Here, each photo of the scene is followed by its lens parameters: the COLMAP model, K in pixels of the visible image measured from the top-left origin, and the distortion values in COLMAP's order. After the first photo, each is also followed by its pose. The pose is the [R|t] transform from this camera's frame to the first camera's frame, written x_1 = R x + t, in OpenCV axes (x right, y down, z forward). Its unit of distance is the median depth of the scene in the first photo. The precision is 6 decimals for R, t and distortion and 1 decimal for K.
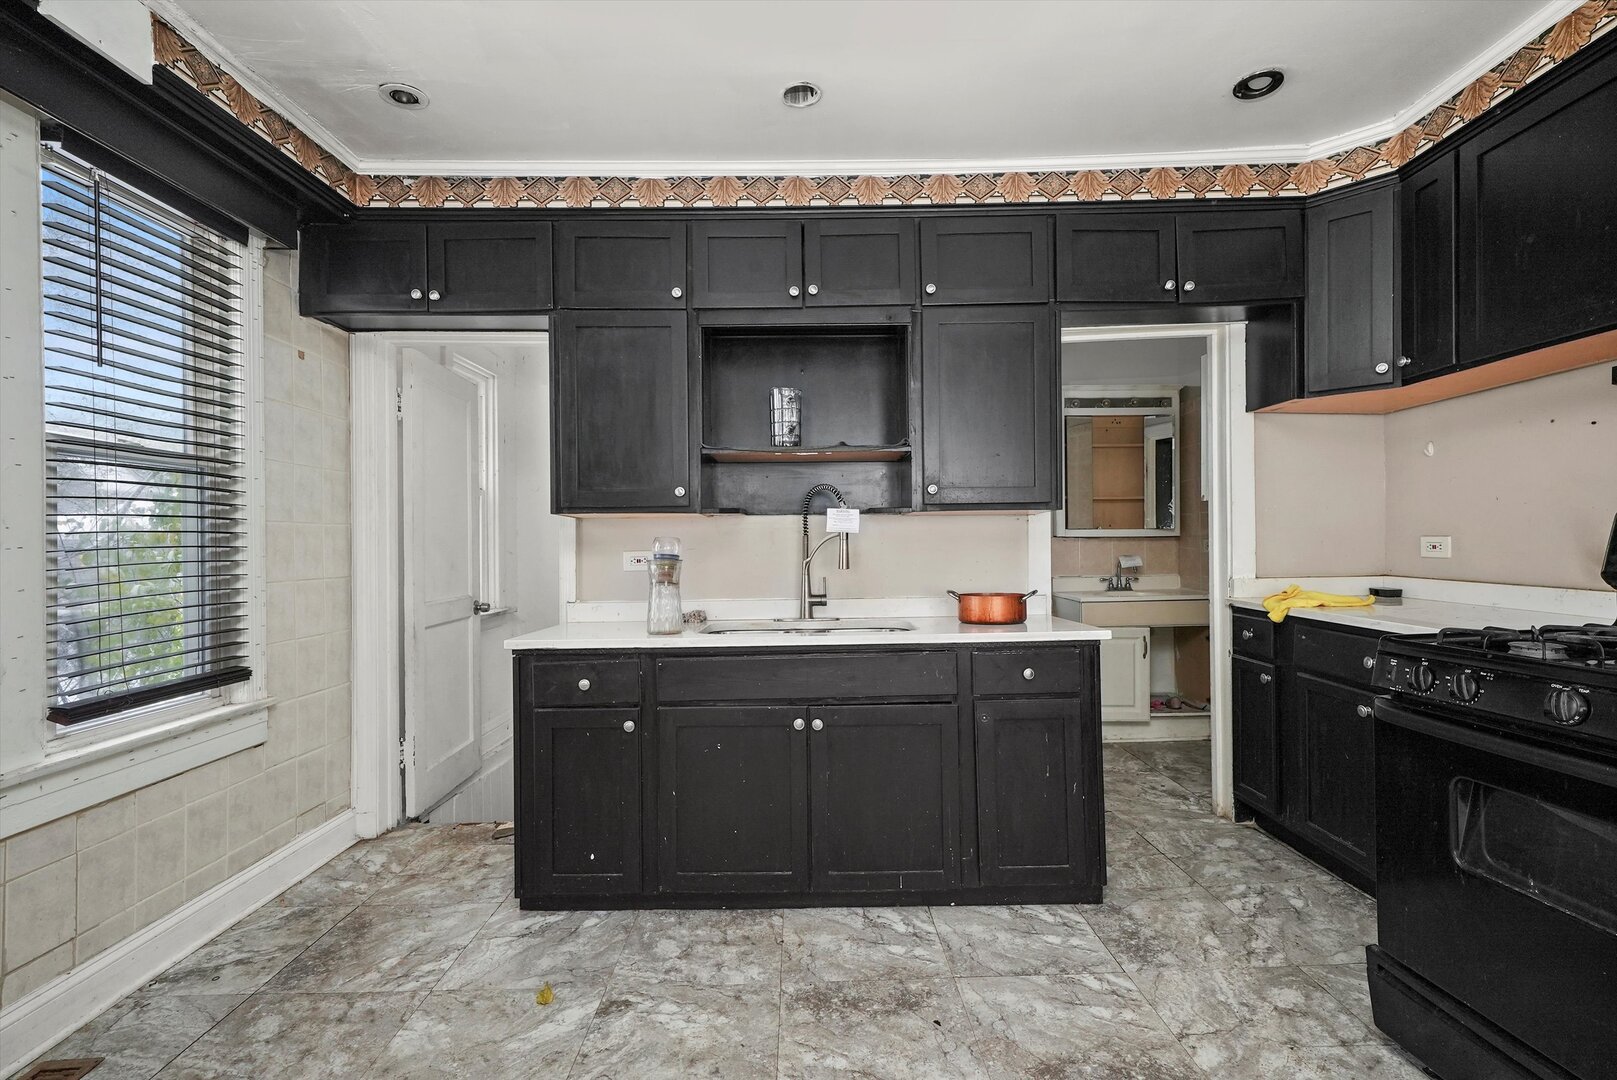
lens RADIAL K [[743.1, 0, 810.0], [0, 743.1, 540.2], [0, 0, 1]] dist [0.010804, 0.001428]
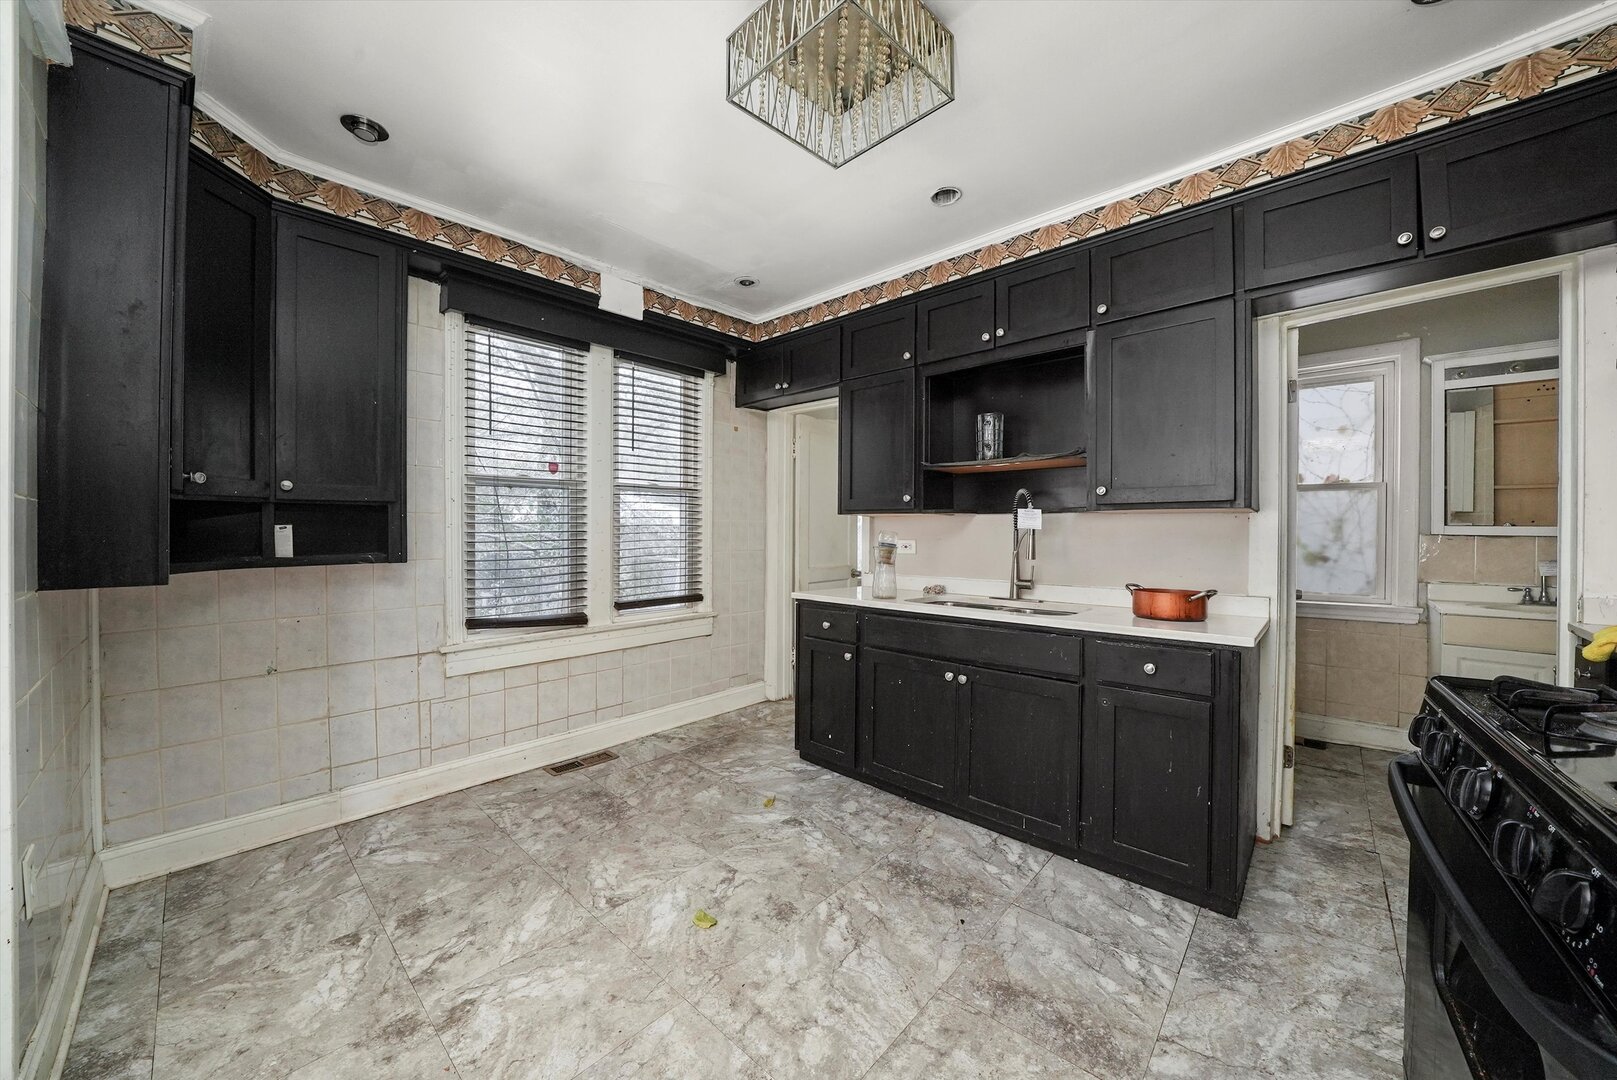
lens RADIAL K [[578.7, 0, 805.5], [0, 578.7, 531.0], [0, 0, 1]] dist [-0.023072, 0.001918]
pose [[0.727291, 0.014727, -0.686171, 0.475764], [-0.010499, 0.999892, 0.010332, -0.014264], [0.686249, -0.000311, 0.727367, 0.089452]]
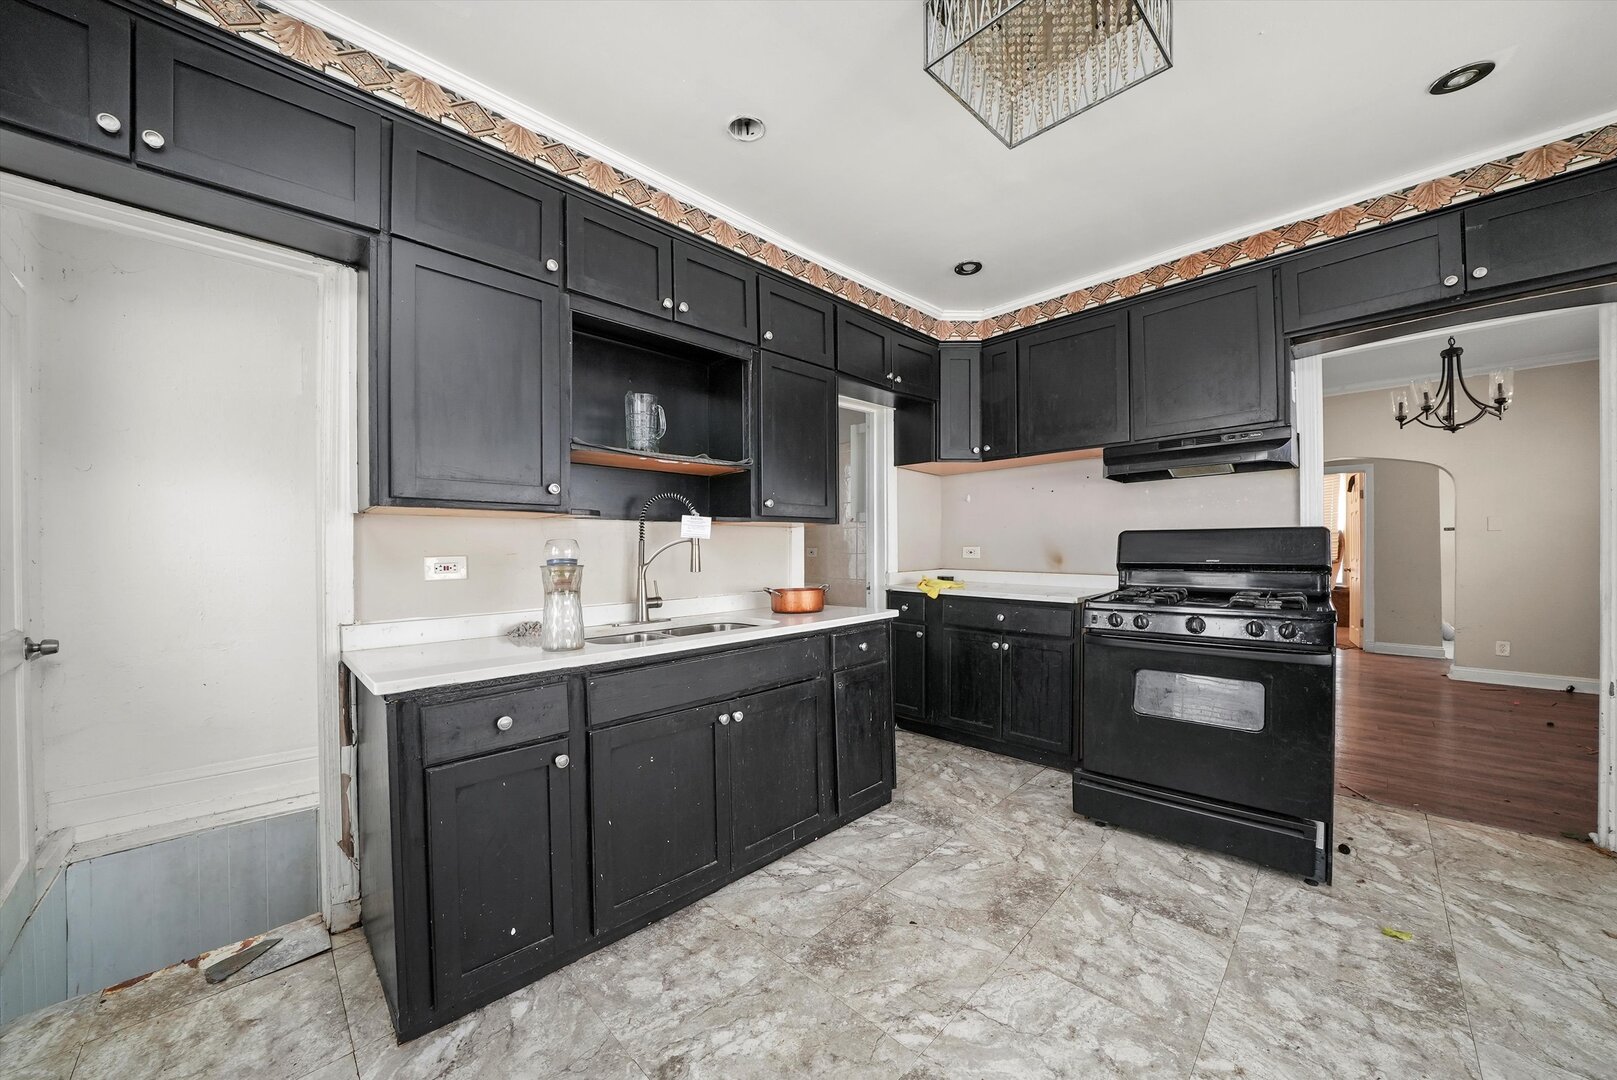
lens RADIAL K [[578.7, 0, 808.6], [0, 578.7, 552.3], [0, 0, 1]] dist [-0.023072, 0.001918]
pose [[0.711618, 0.001257, 0.702565, -0.487980], [-0.004717, 0.999984, 0.002989, 0.007608], [-0.702551, -0.005441, 0.711613, 0.325948]]
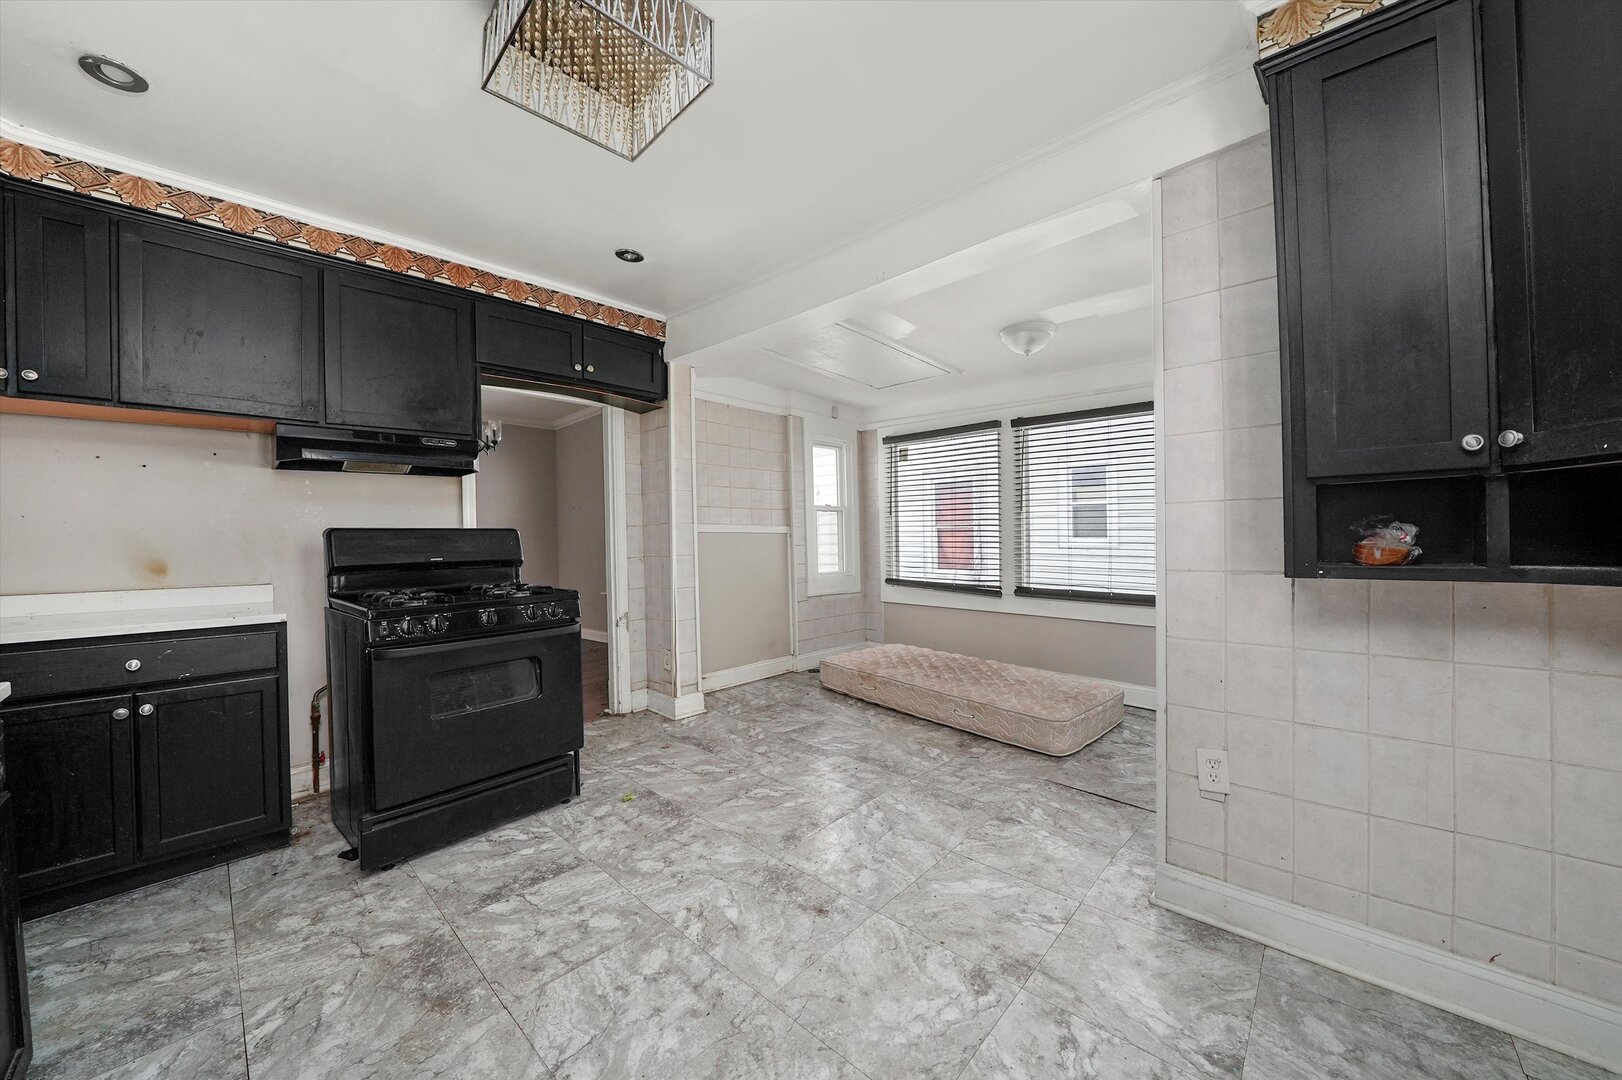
lens RADIAL K [[580.5, 0, 811.0], [0, 580.5, 541.9], [0, 0, 1]] dist [-0.023072, 0.001918]
pose [[-0.726789, 0.018263, 0.686618, -0.485535], [0.021544, 0.999761, -0.003788, 0.009104], [-0.686523, 0.012039, -0.727008, 0.847074]]
